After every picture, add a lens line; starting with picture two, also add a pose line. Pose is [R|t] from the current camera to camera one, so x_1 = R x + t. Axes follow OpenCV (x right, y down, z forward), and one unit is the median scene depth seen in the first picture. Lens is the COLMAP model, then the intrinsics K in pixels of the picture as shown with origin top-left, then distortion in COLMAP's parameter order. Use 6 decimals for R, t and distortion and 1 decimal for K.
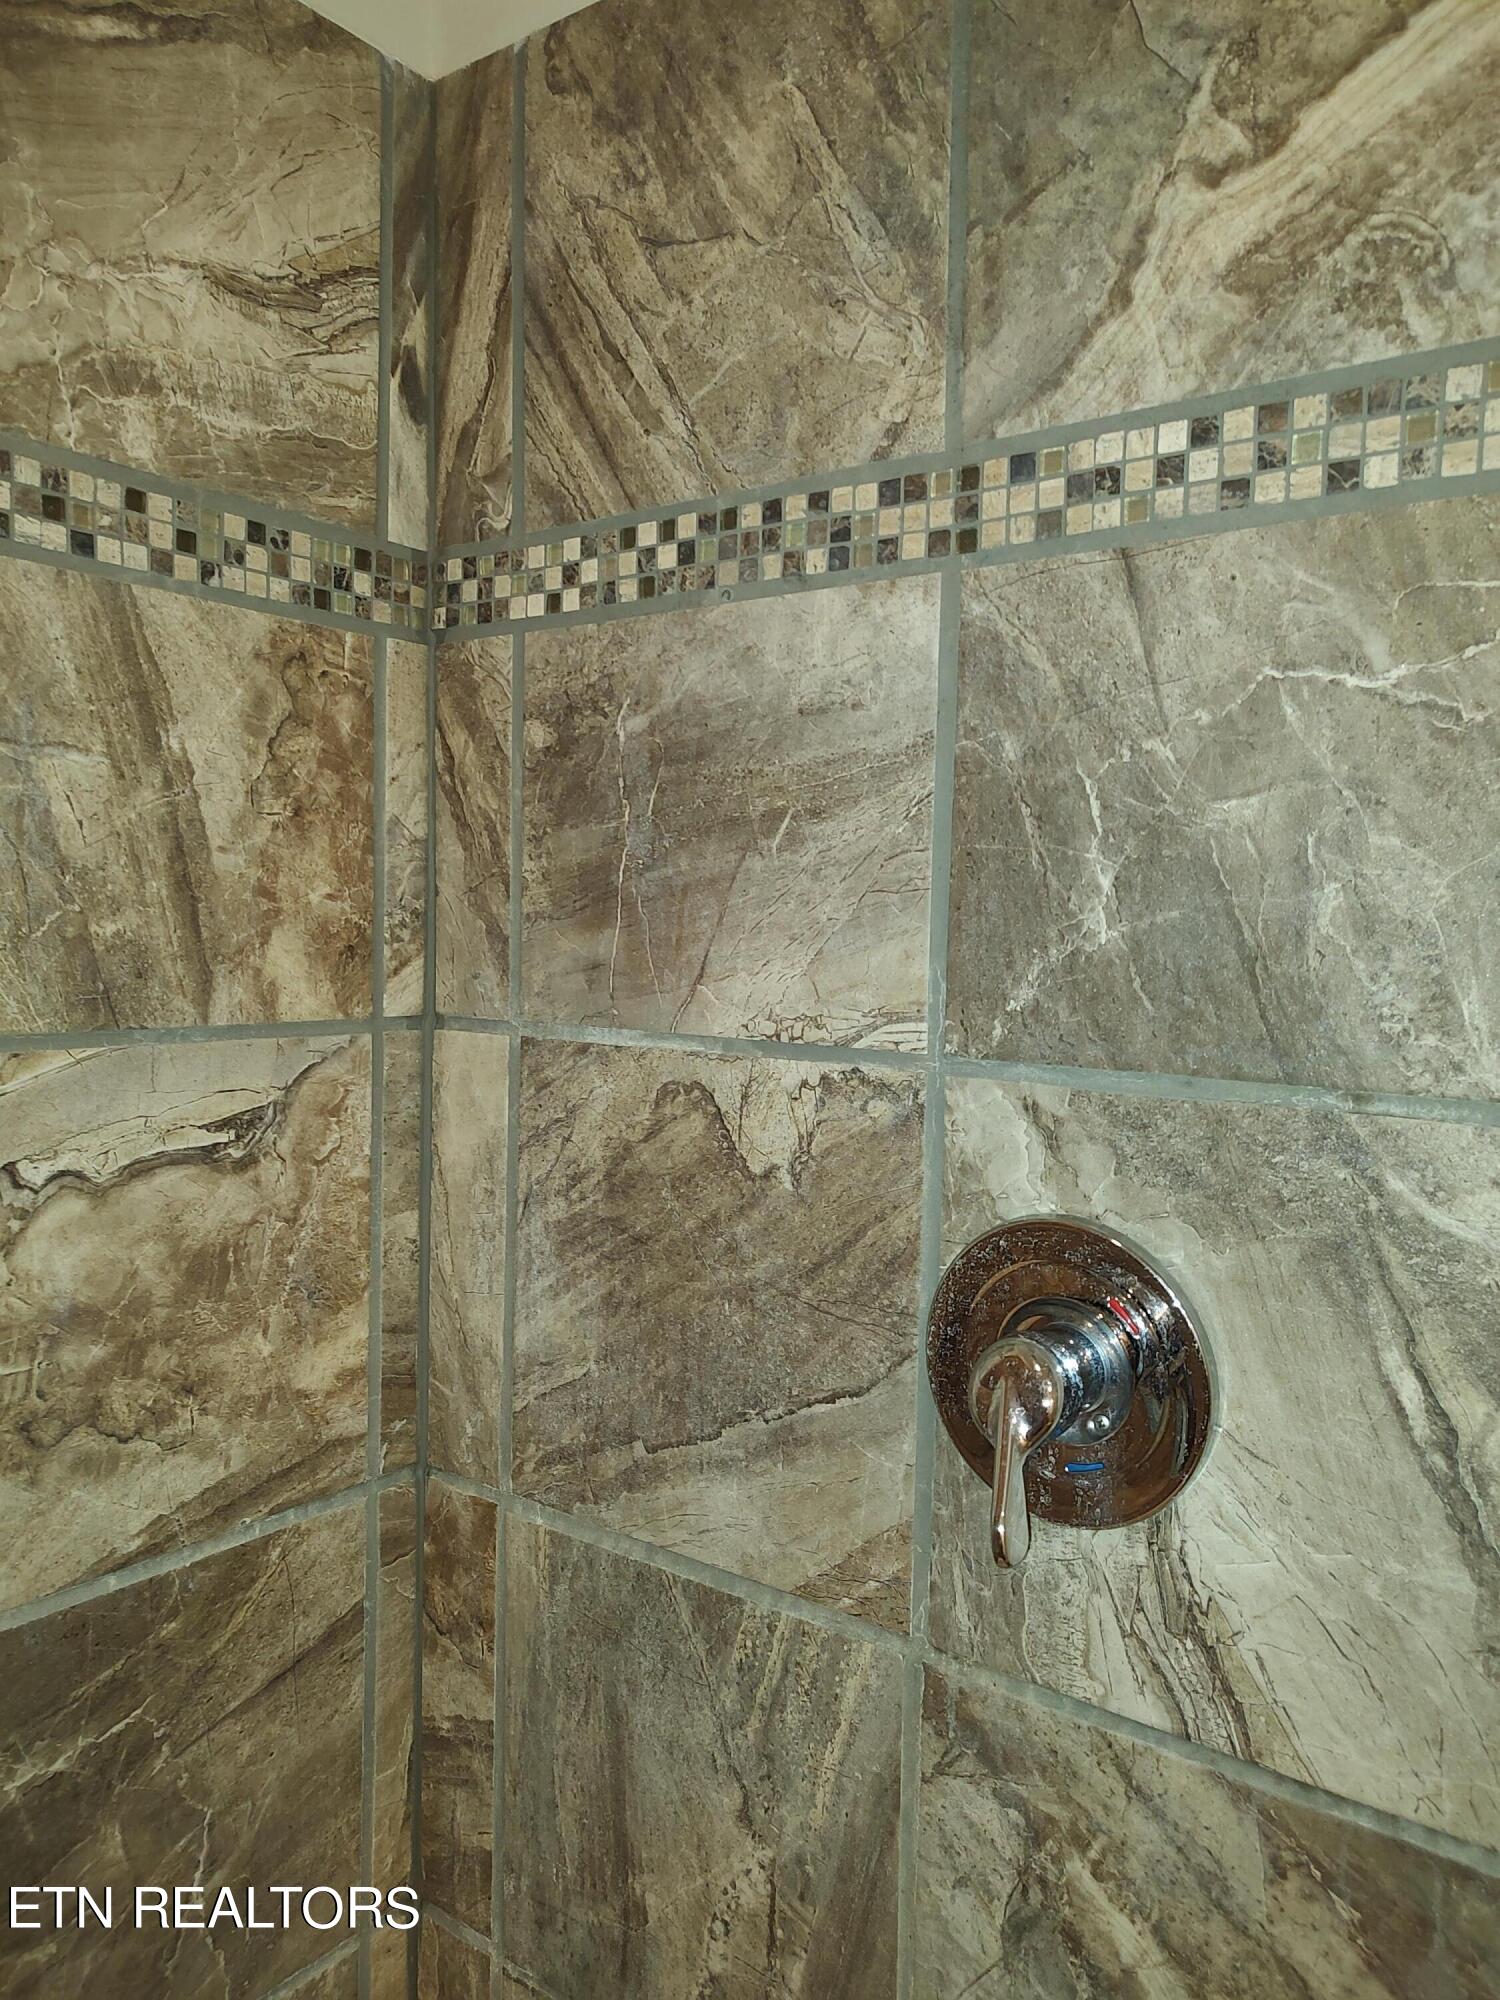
lens RADIAL K [[1404.1, 0, 741.2], [0, 1404.1, 997.4], [0, 0, 1]] dist [0.021600, -0.009280]
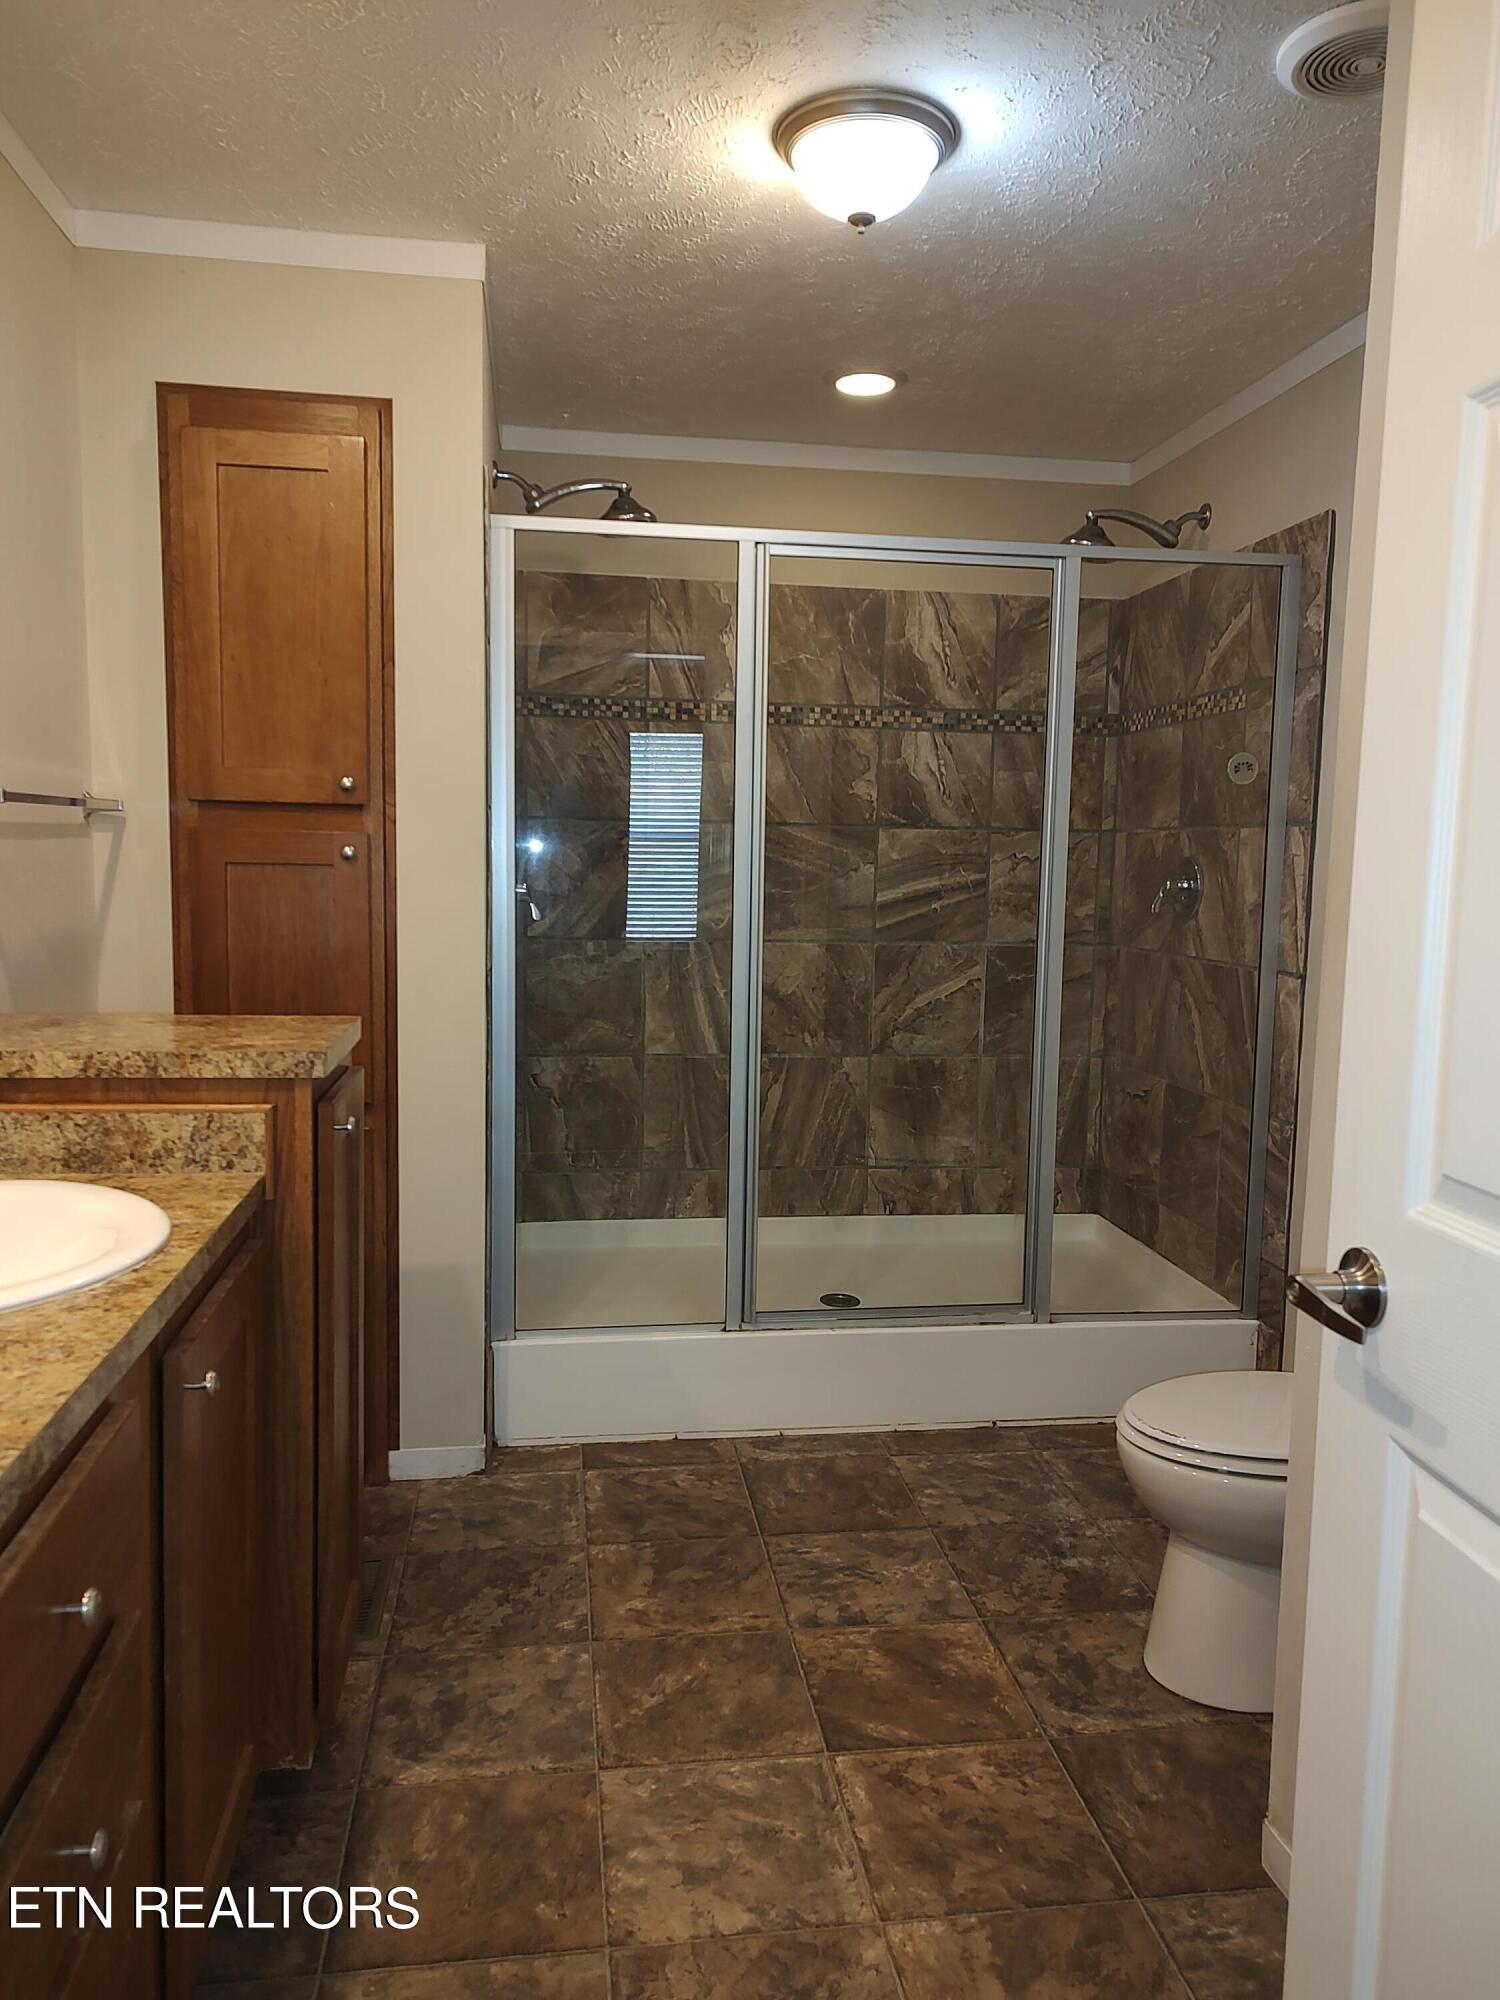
lens RADIAL K [[1404.1, 0, 745.8], [0, 1404.1, 1003.3], [0, 0, 1]] dist [0.021600, -0.009280]
pose [[0.692980, 0.065002, -0.718021, 2.098214], [-0.042216, 0.997877, 0.049594, 0.376620], [0.719720, -0.004055, 0.694253, -2.721230]]
